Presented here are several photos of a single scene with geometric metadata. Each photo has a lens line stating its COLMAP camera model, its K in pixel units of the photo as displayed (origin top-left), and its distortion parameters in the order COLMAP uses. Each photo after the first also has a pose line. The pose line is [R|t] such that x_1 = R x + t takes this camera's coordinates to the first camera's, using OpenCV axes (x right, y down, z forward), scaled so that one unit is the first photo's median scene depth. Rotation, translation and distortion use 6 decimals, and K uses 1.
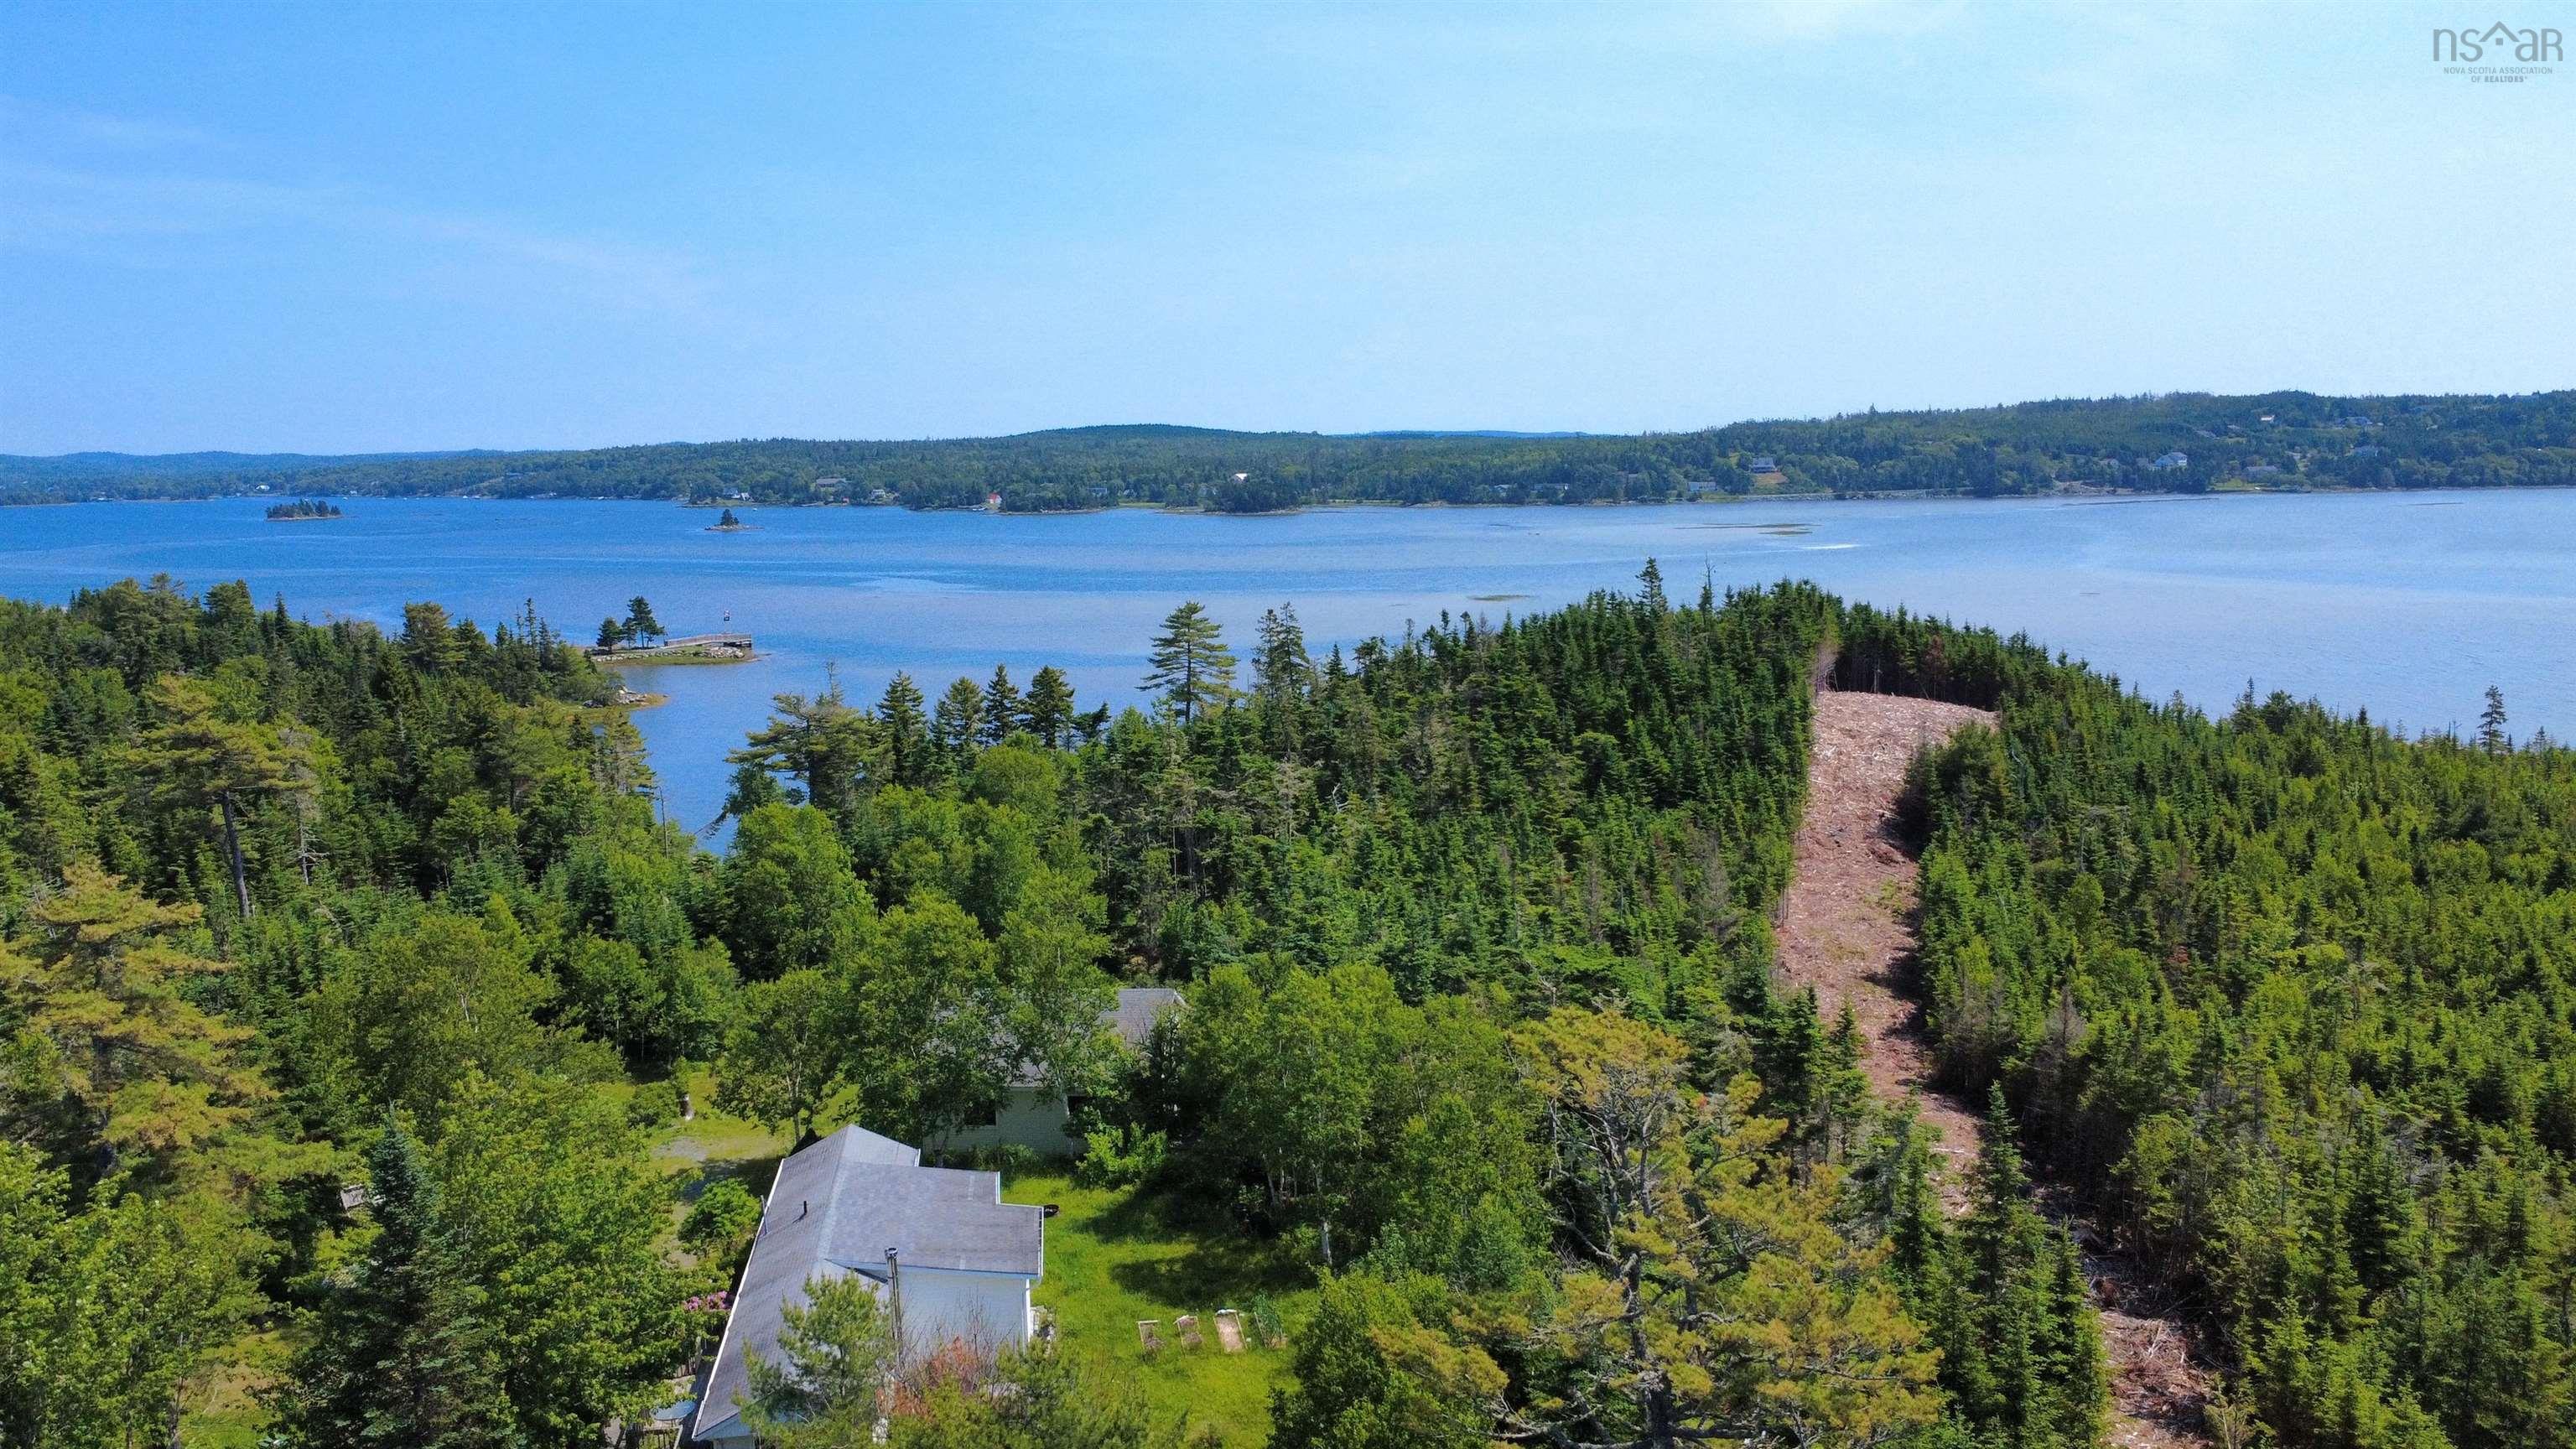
lens RADIAL K [[1934.6, 0, 1288.0], [0, 1934.6, 713.1], [0, 0, 1]] dist [0.002680, -0.005713]
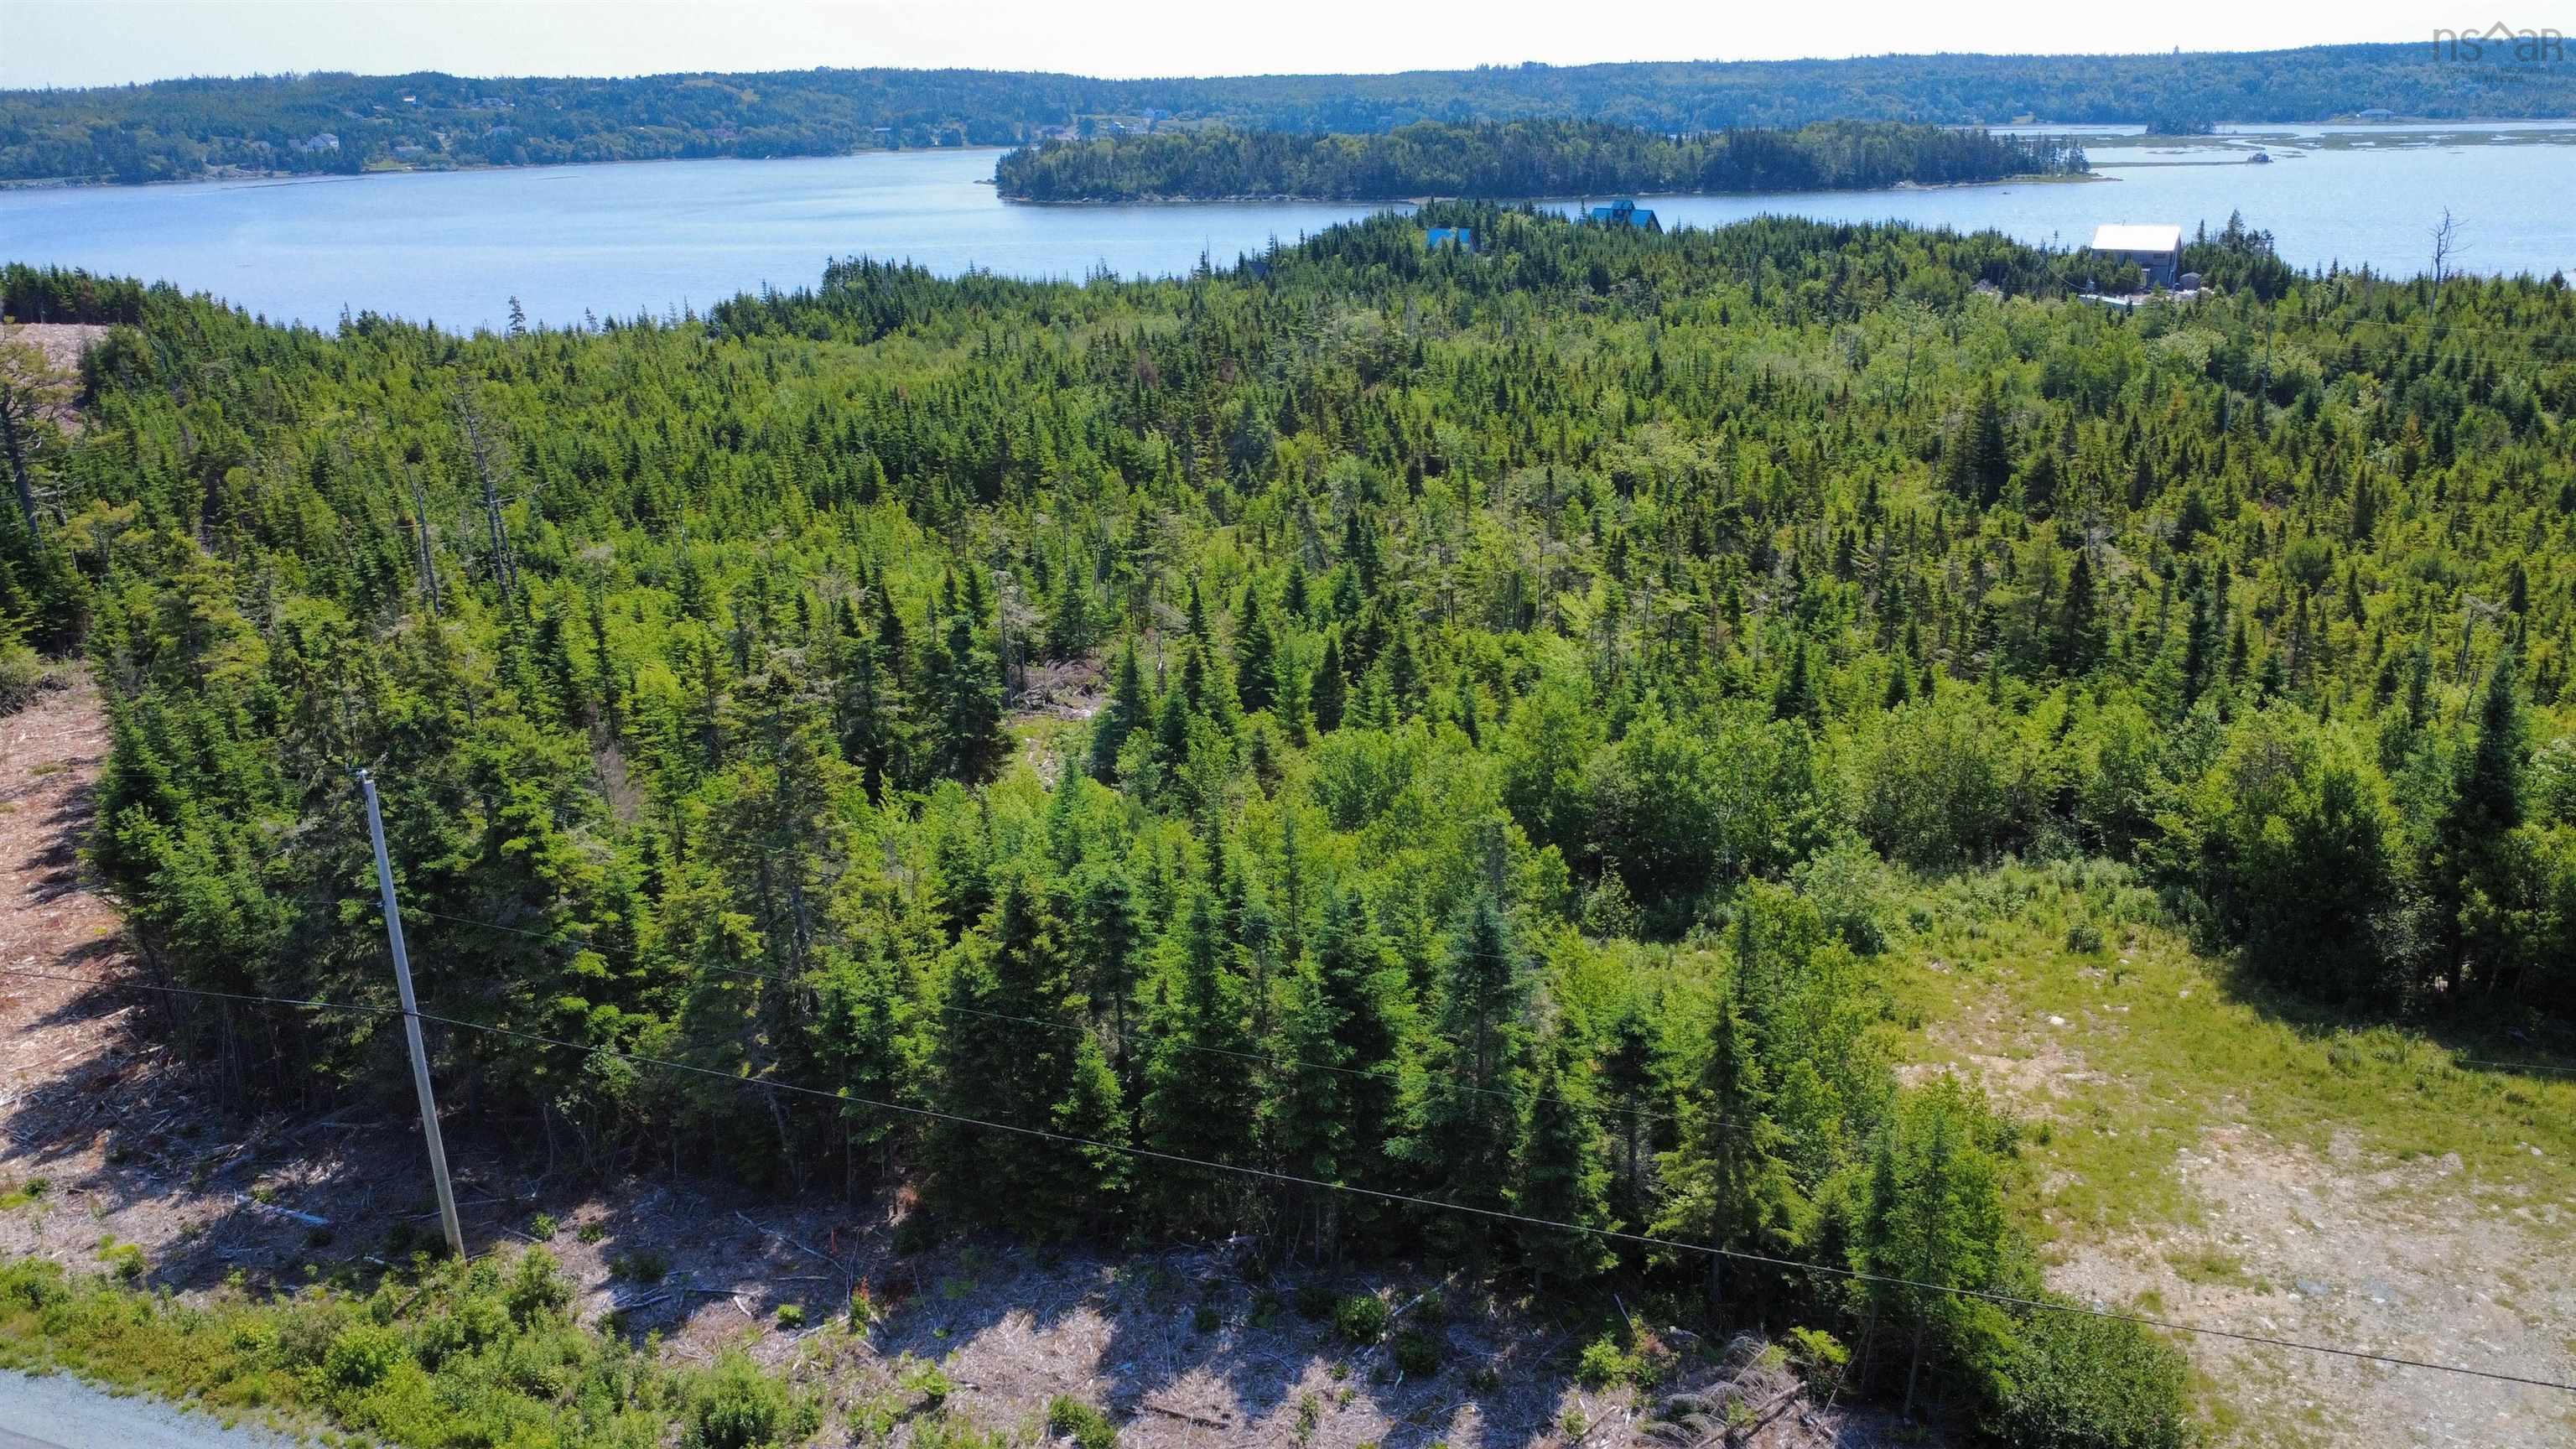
lens RADIAL K [[1934.6, 0, 1287.5], [0, 1934.6, 715.0], [0, 0, 1]] dist [0.002680, -0.005713]
pose [[0.650251, -0.227416, 0.724883, -0.132549], [0.110511, 0.972311, 0.205907, 0.058058], [-0.751638, -0.053784, 0.657379, -0.426460]]
